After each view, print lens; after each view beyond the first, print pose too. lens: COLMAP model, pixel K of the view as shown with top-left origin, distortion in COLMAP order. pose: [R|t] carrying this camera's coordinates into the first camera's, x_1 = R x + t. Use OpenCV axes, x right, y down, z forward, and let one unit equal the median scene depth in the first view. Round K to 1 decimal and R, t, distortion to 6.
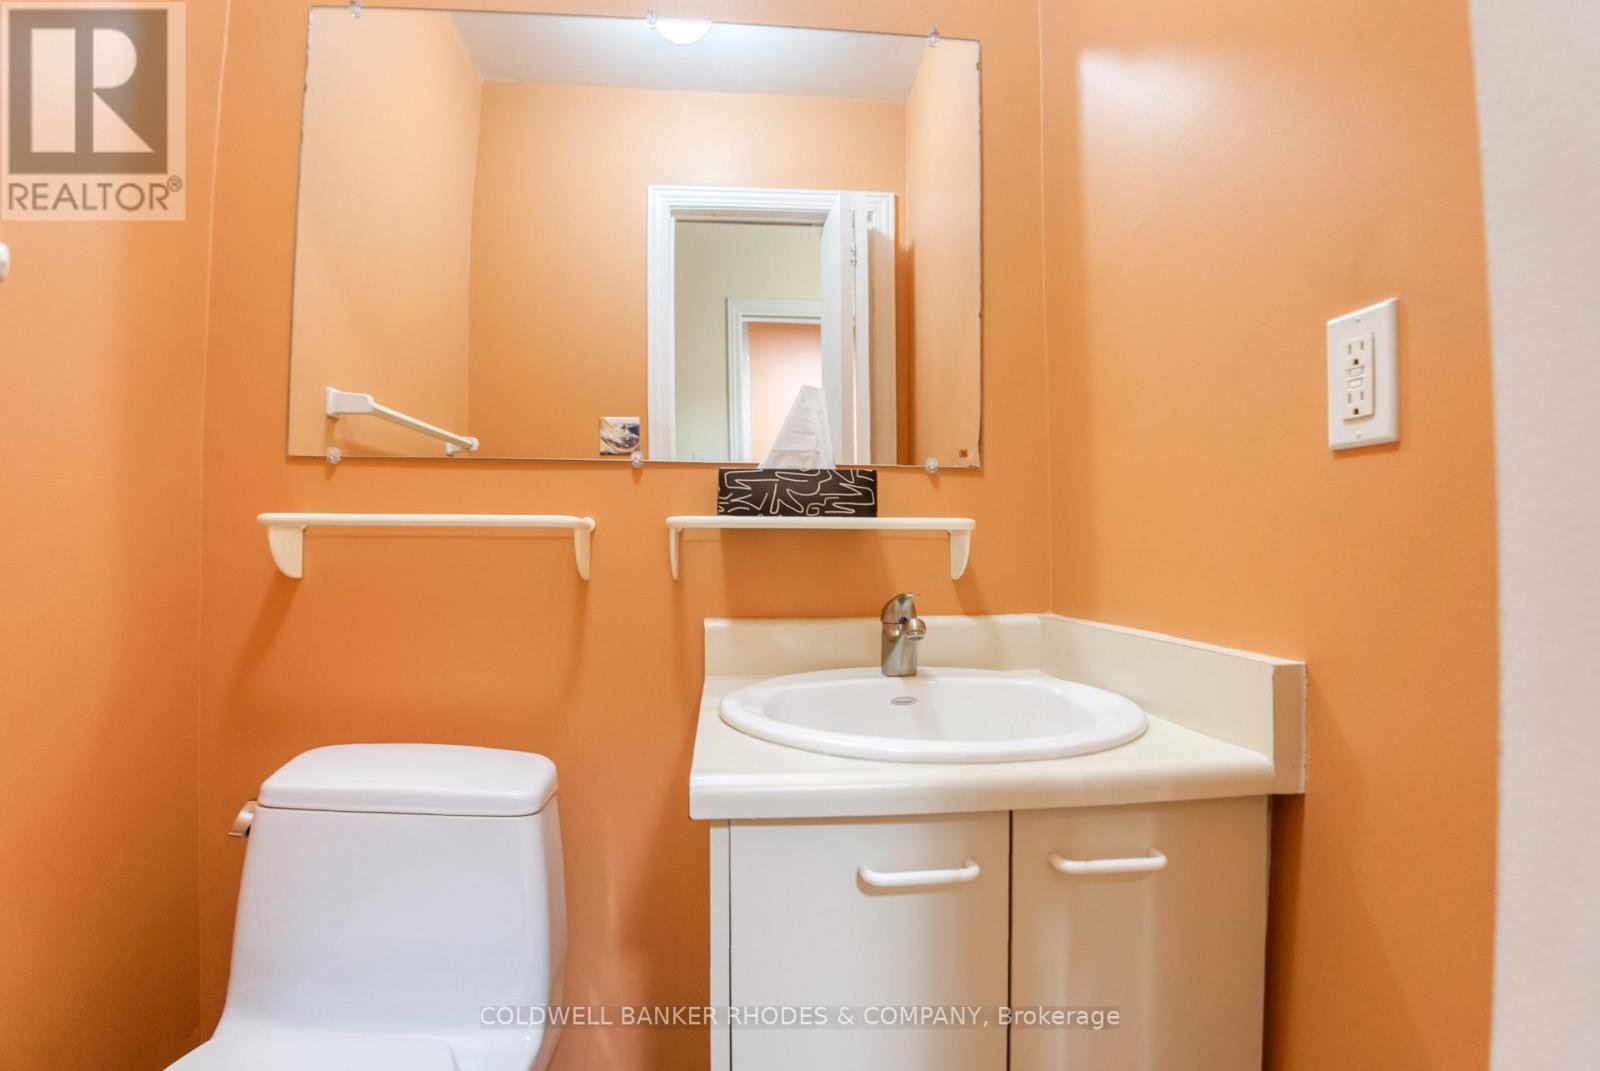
lens RADIAL K [[786.9, 0, 798.1], [0, 786.9, 532.6], [0, 0, 1]] dist [-0.066425, 0.018429]
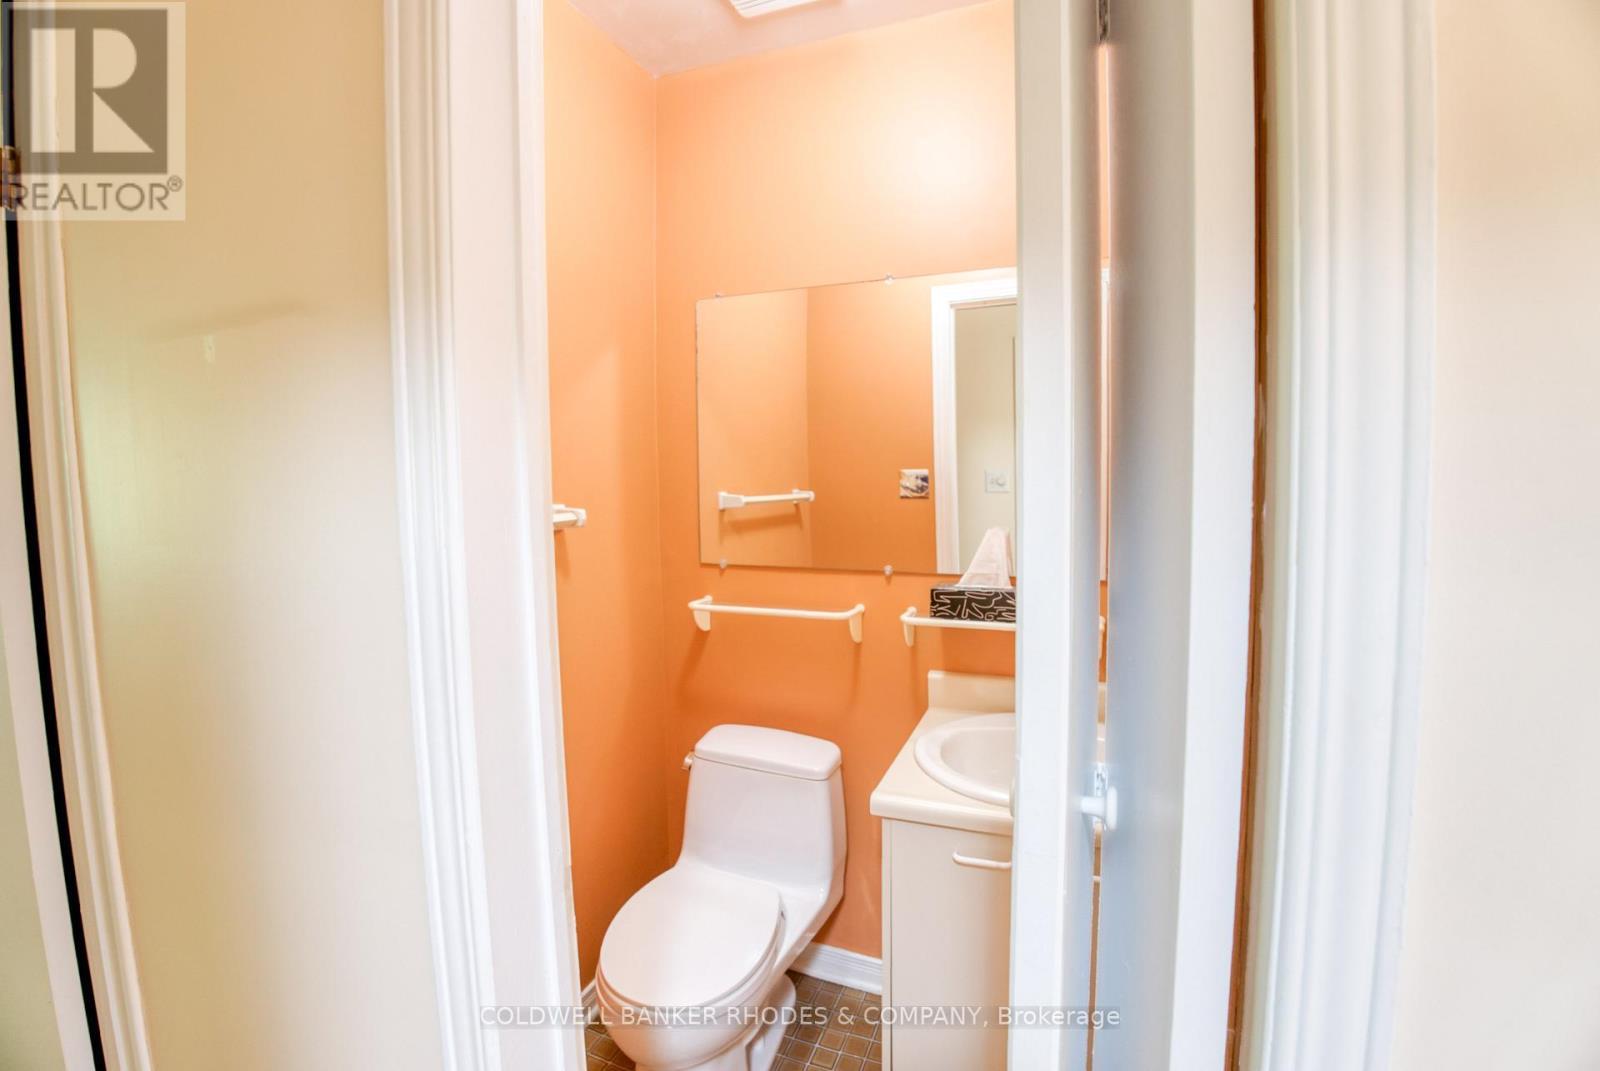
lens RADIAL K [[740.4, 0, 801.2], [0, 740.4, 533.1], [0, 0, 1]] dist [-0.060356, 0.007681]
pose [[0.898477, 0.016145, -0.438724, 0.318512], [0.028133, 0.995152, 0.094236, -0.338272], [0.438119, -0.097012, 0.893667, -0.457863]]
